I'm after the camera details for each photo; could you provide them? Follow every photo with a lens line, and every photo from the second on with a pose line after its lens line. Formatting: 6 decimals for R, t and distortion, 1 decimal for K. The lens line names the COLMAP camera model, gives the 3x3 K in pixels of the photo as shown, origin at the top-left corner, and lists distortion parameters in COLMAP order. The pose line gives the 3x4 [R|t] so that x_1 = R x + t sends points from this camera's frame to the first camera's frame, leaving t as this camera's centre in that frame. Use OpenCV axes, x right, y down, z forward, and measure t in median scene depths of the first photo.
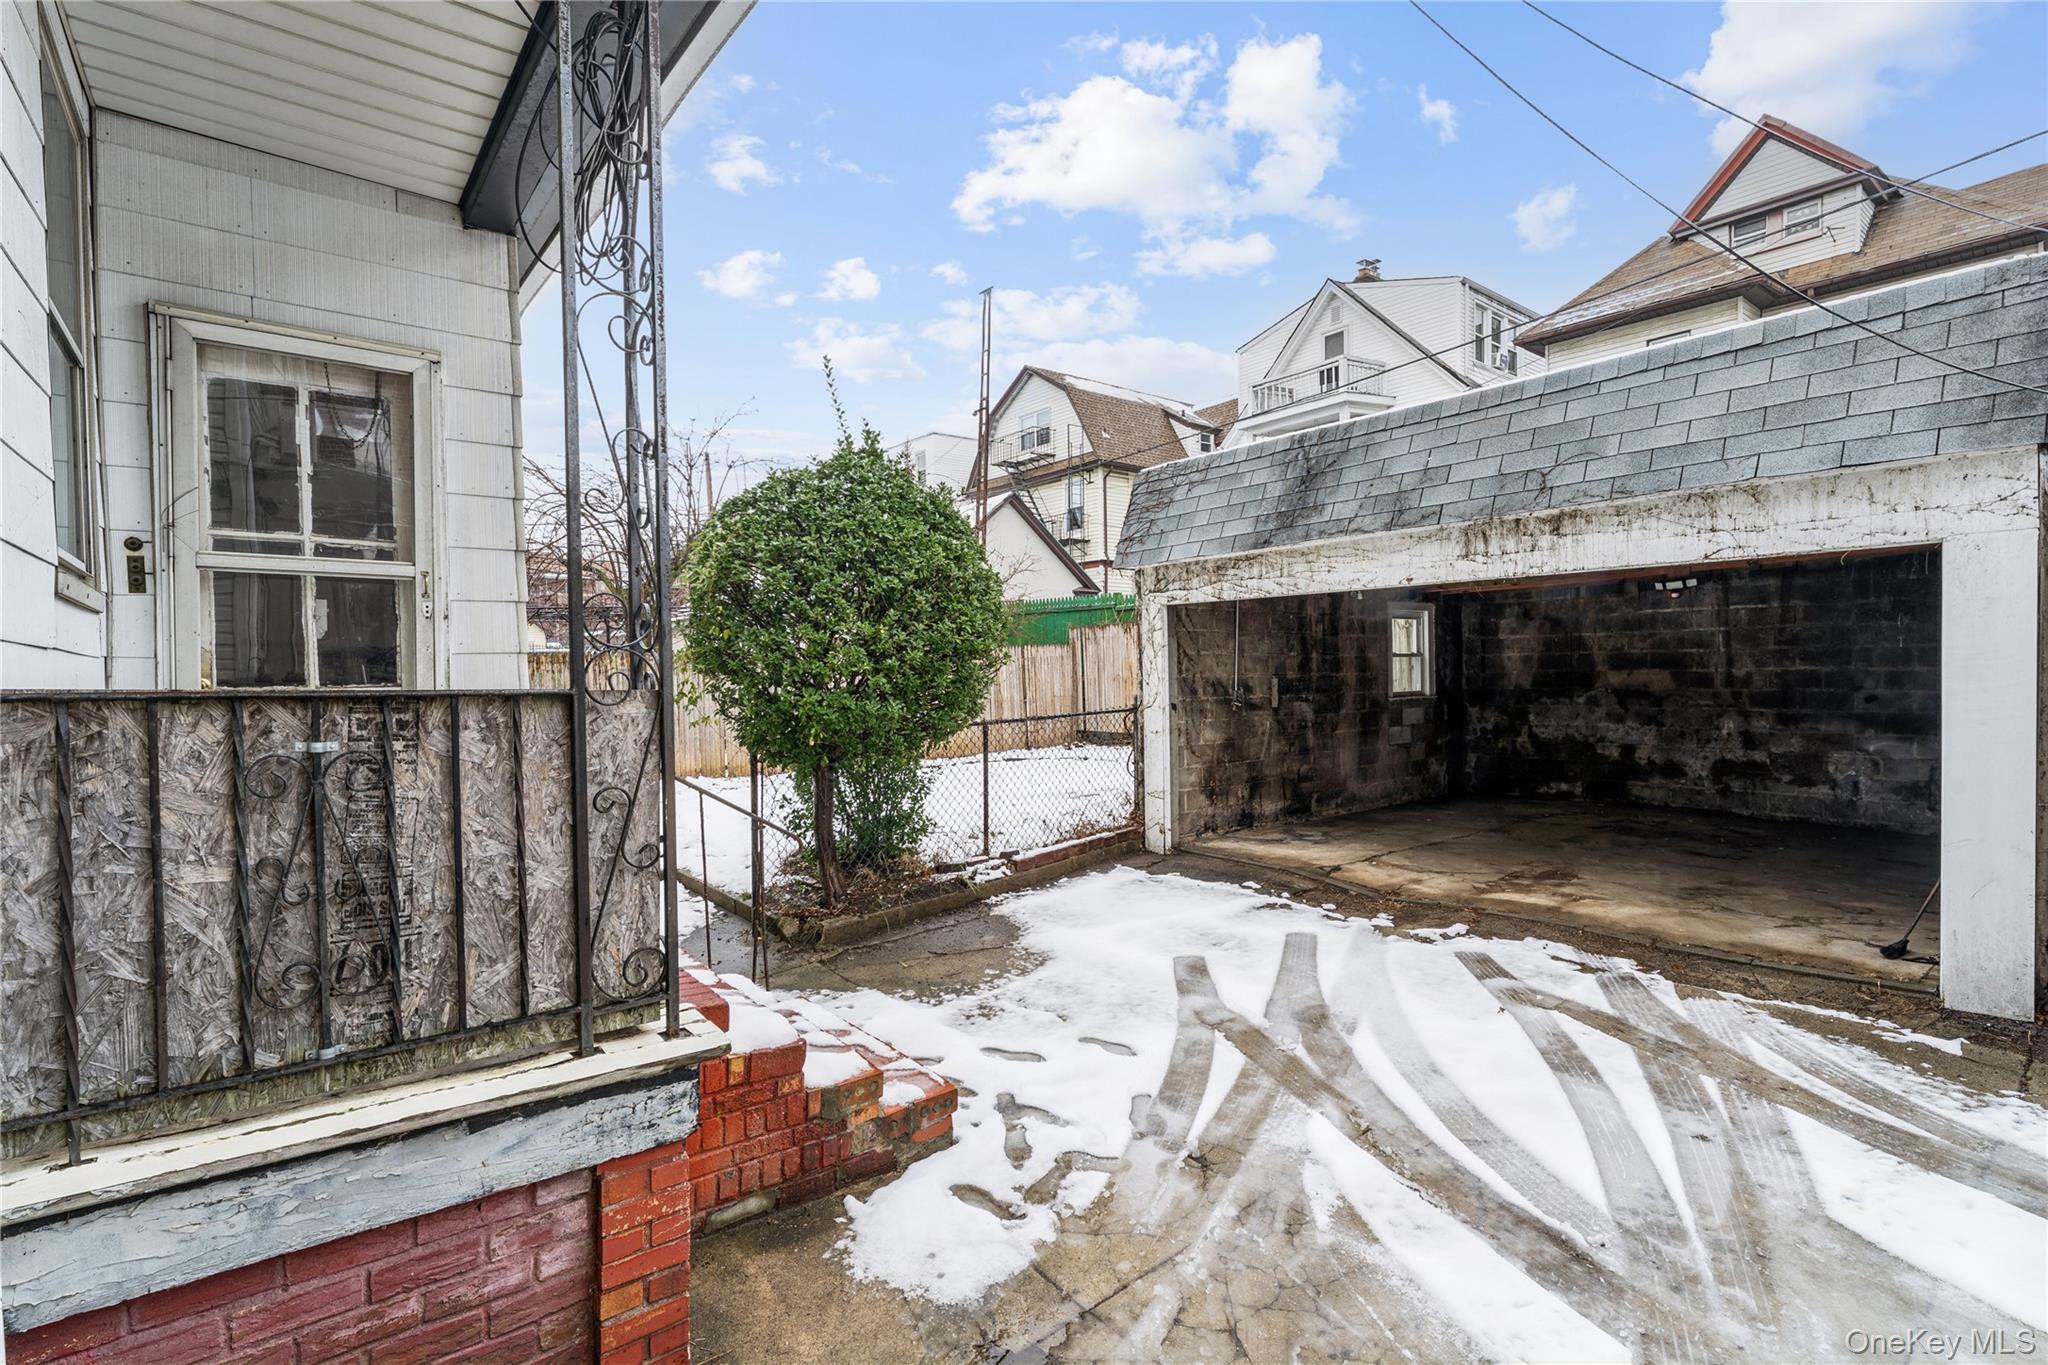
lens RADIAL K [[965.1, 0, 1026.9], [0, 965.1, 678.1], [0, 0, 1]] dist [0.001657, 0.000049]
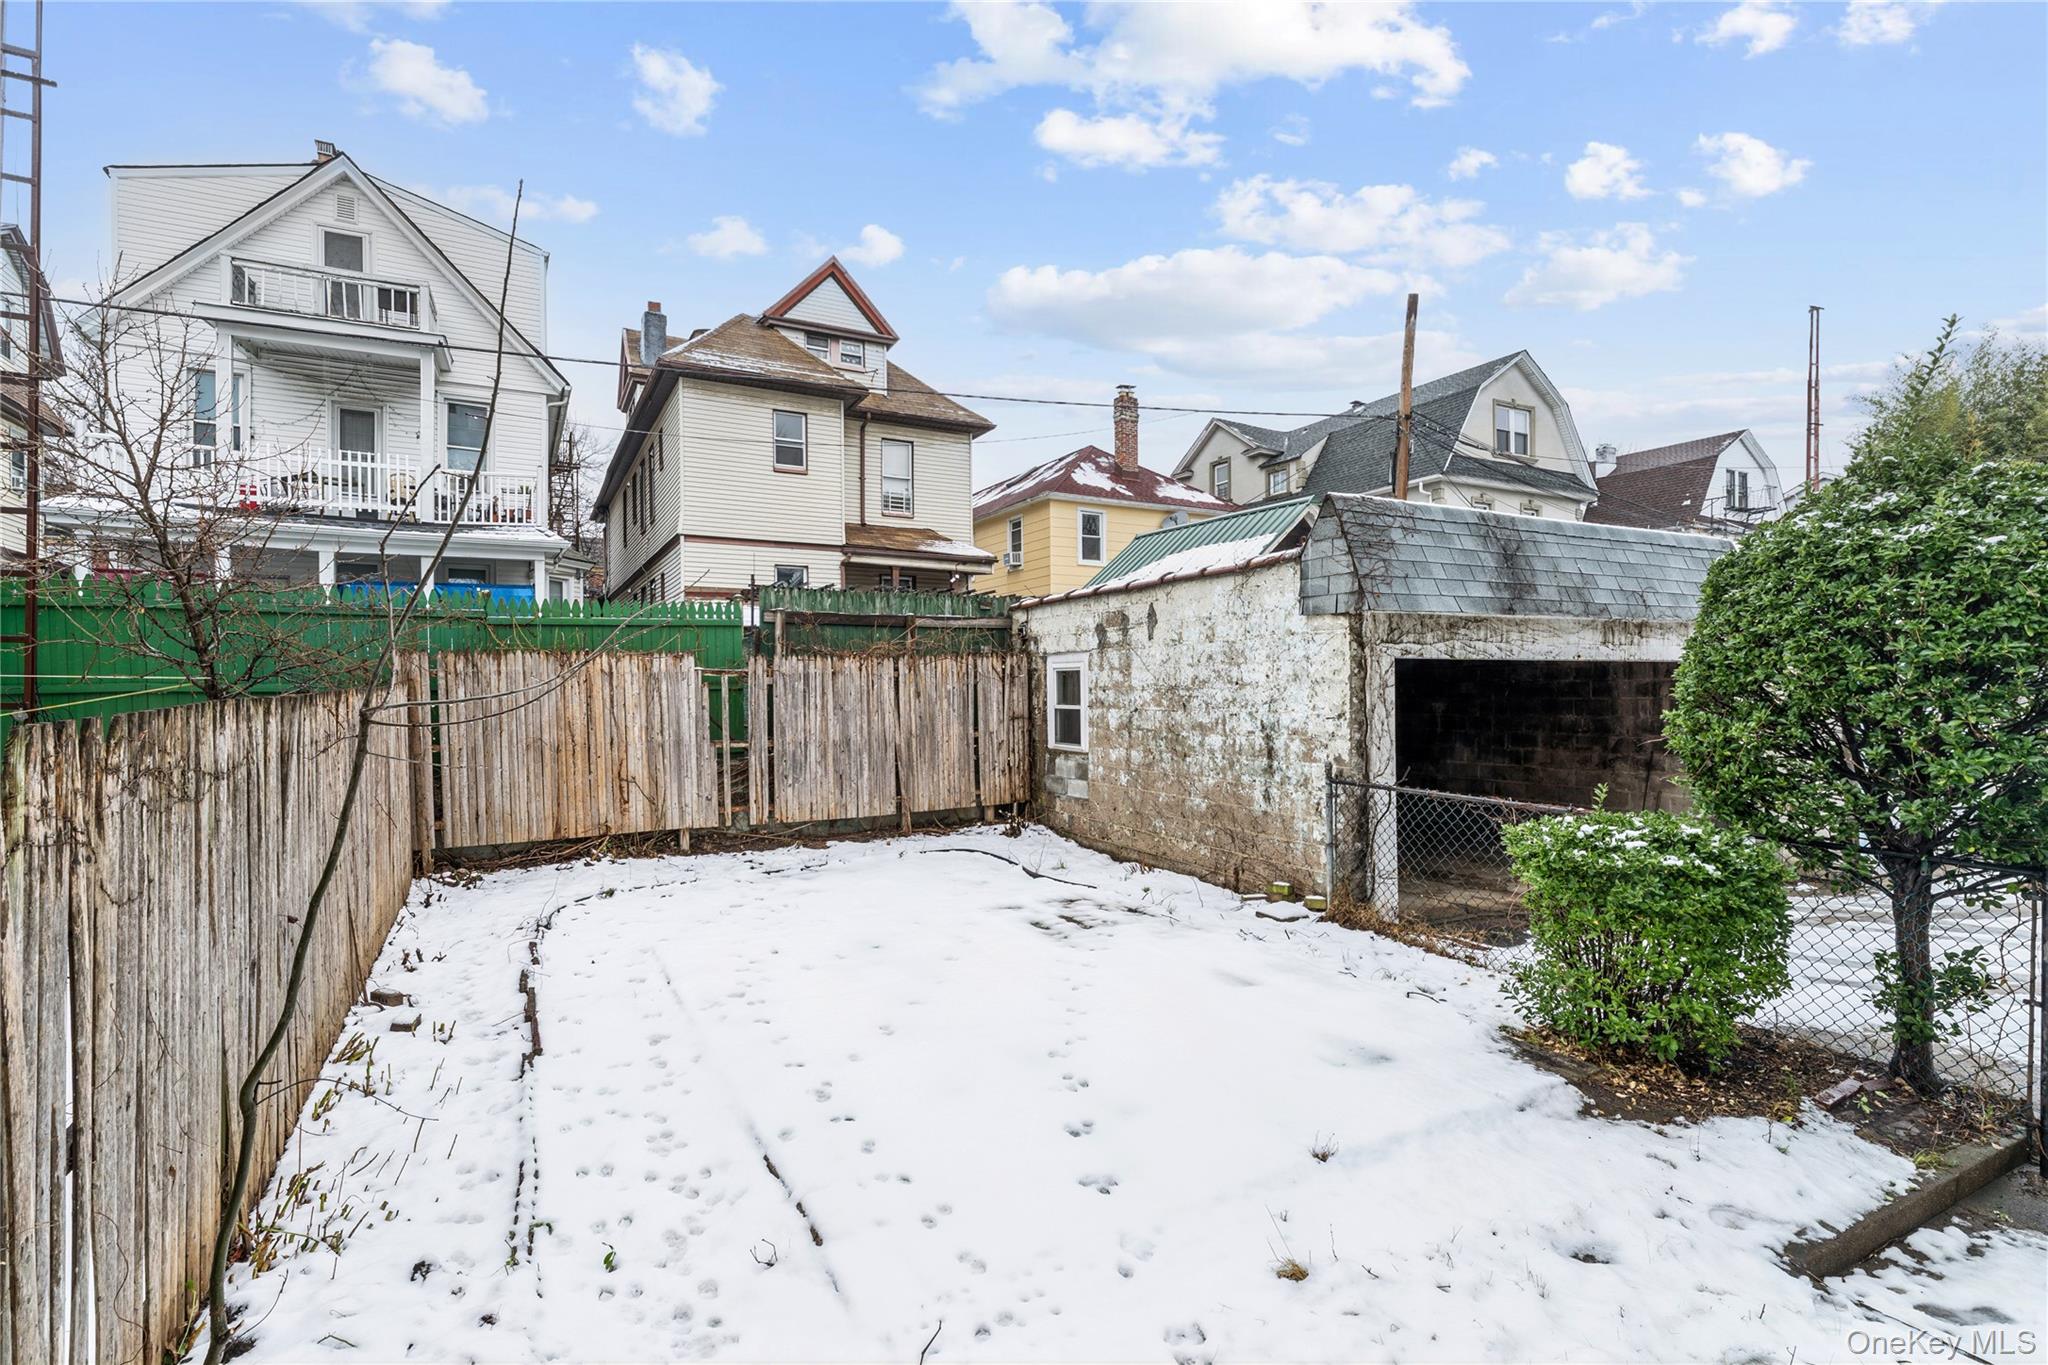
lens RADIAL K [[965.1, 0, 1027.6], [0, 965.1, 690.3], [0, 0, 1]] dist [0.001657, 0.000049]
pose [[0.180012, 0.012026, 0.983591, -0.798354], [0.015406, 0.999768, -0.015044, -0.038638], [-0.983544, 0.017861, 0.179785, 1.188216]]
